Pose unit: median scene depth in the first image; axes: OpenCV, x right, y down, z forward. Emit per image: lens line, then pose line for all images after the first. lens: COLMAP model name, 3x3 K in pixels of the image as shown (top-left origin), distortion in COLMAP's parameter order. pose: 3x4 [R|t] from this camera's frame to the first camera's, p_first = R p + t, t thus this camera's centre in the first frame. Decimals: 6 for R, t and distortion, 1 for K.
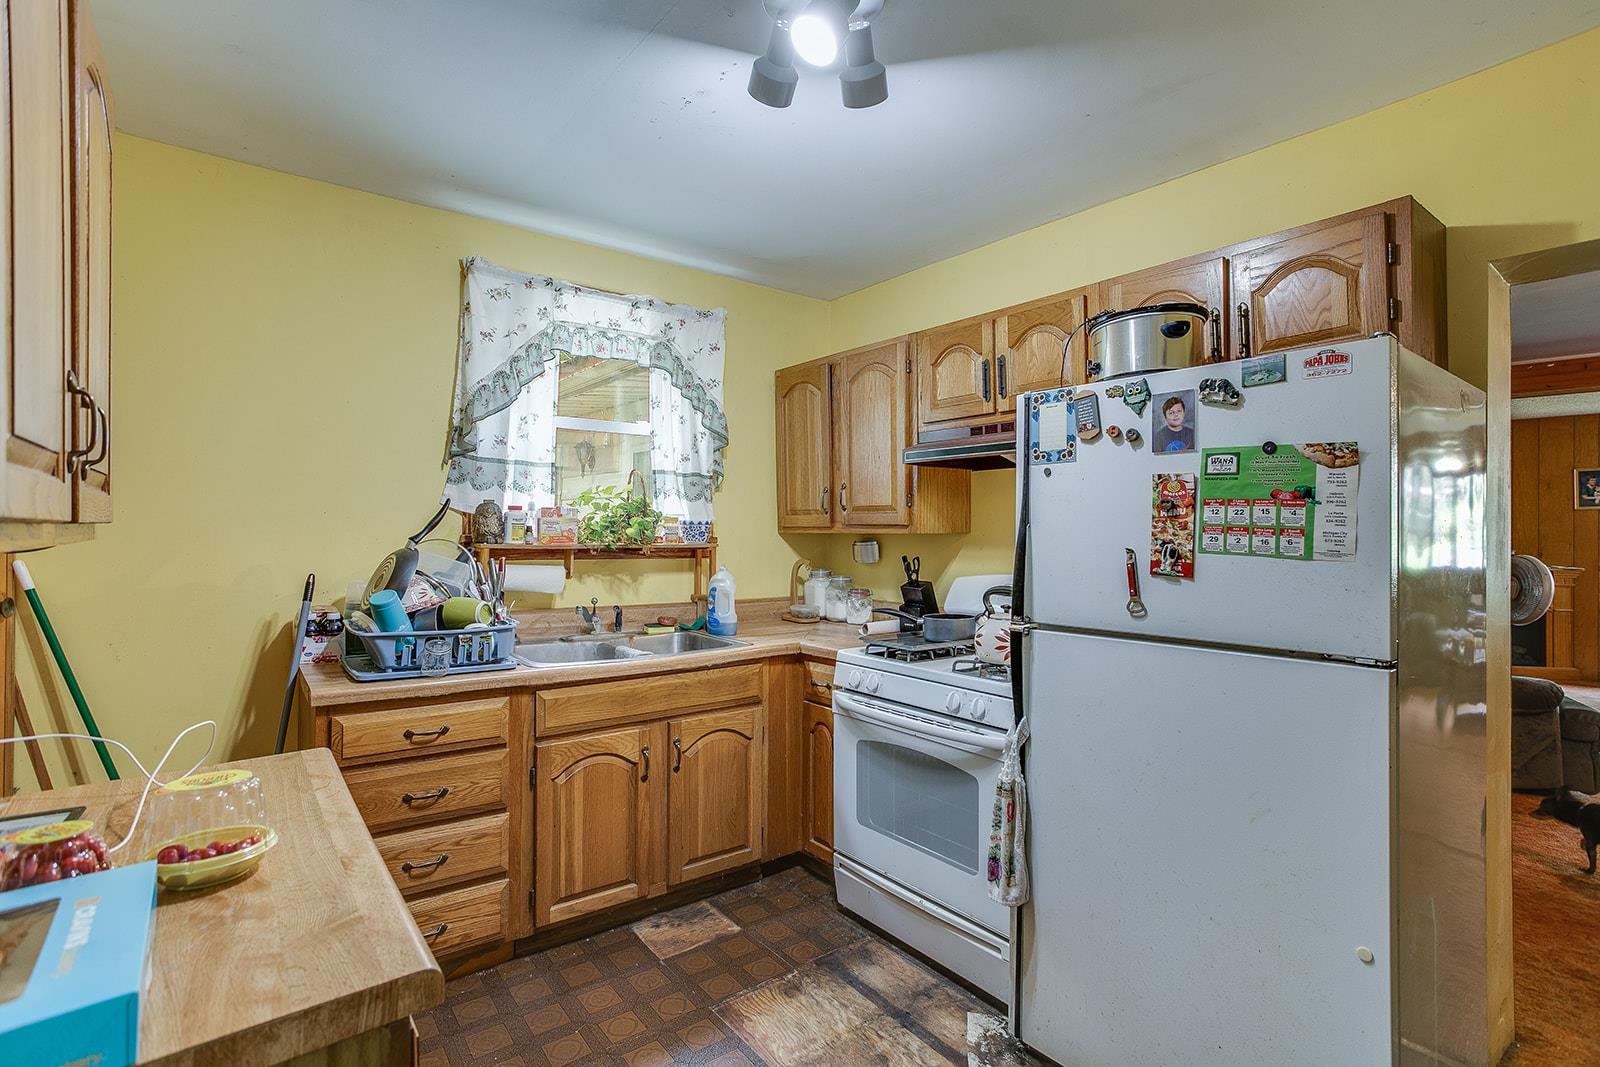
lens RADIAL K [[772.2, 0, 800.0], [0, 772.2, 529.0], [0, 0, 1]] dist [-0.040270, 0.001656]
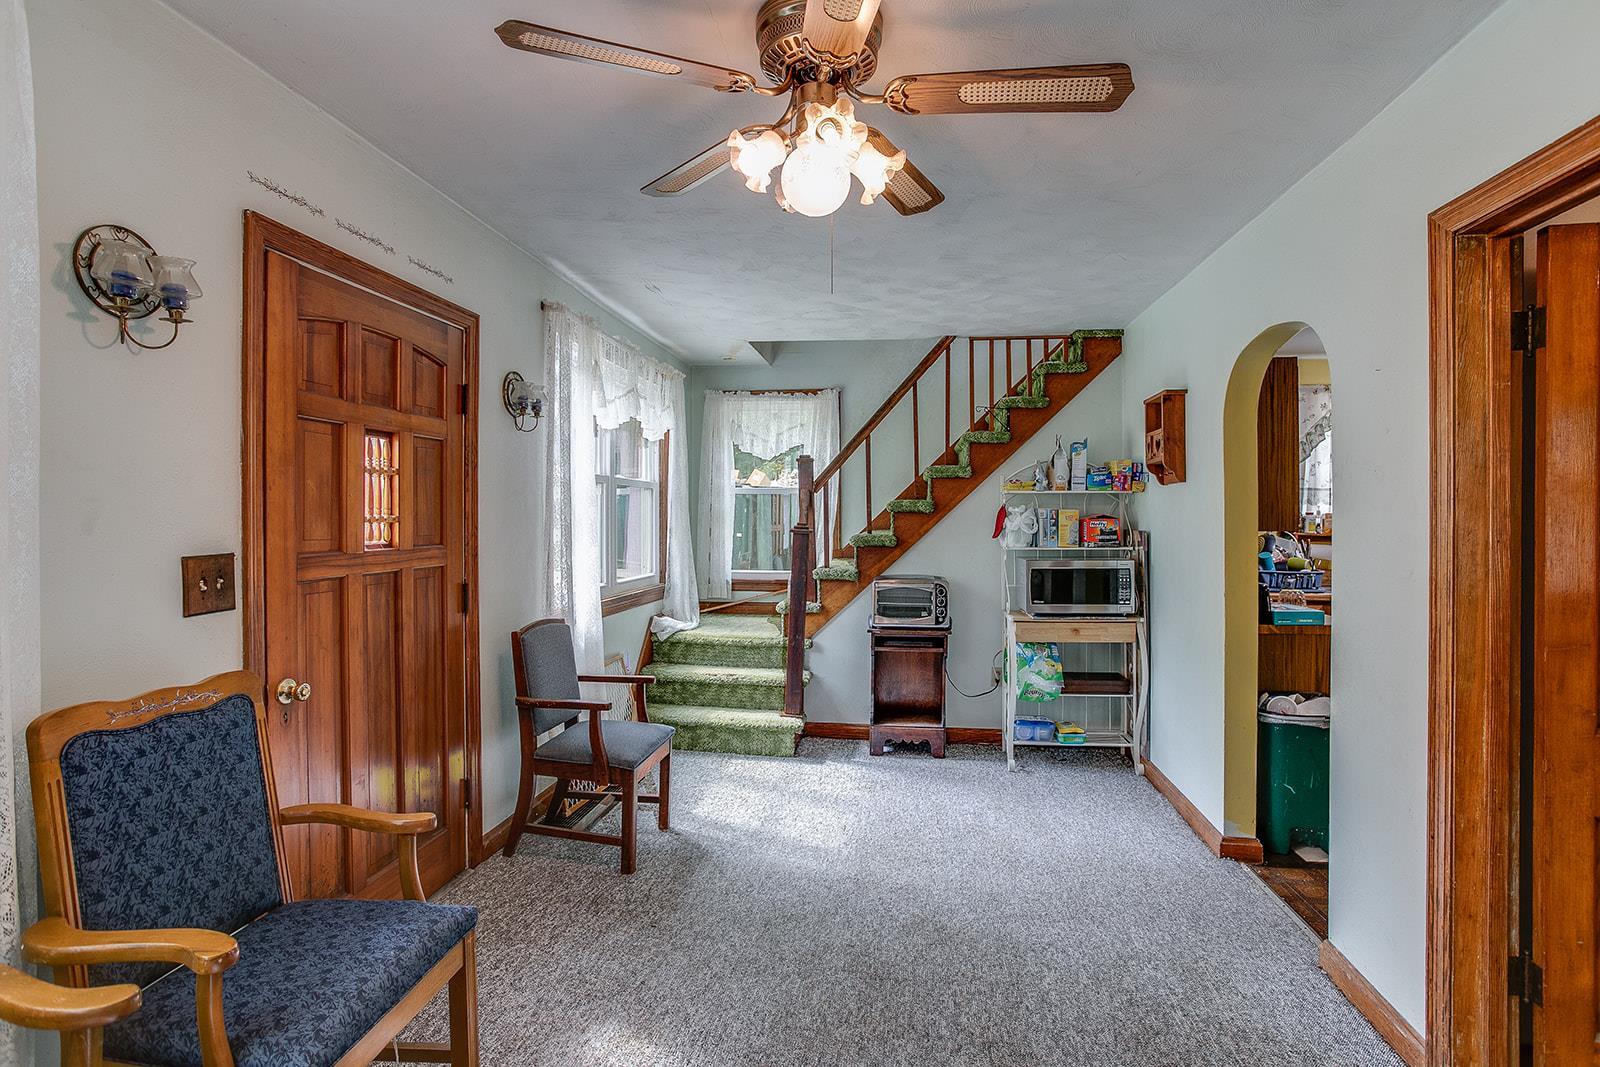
lens RADIAL K [[772.2, 0, 802.9], [0, 772.2, 529.4], [0, 0, 1]] dist [-0.040270, 0.001656]
pose [[0.704483, 0.002461, -0.709716, 0.071402], [0.004012, 0.999964, 0.007449, -0.007898], [0.709709, -0.008095, 0.704448, -1.178807]]
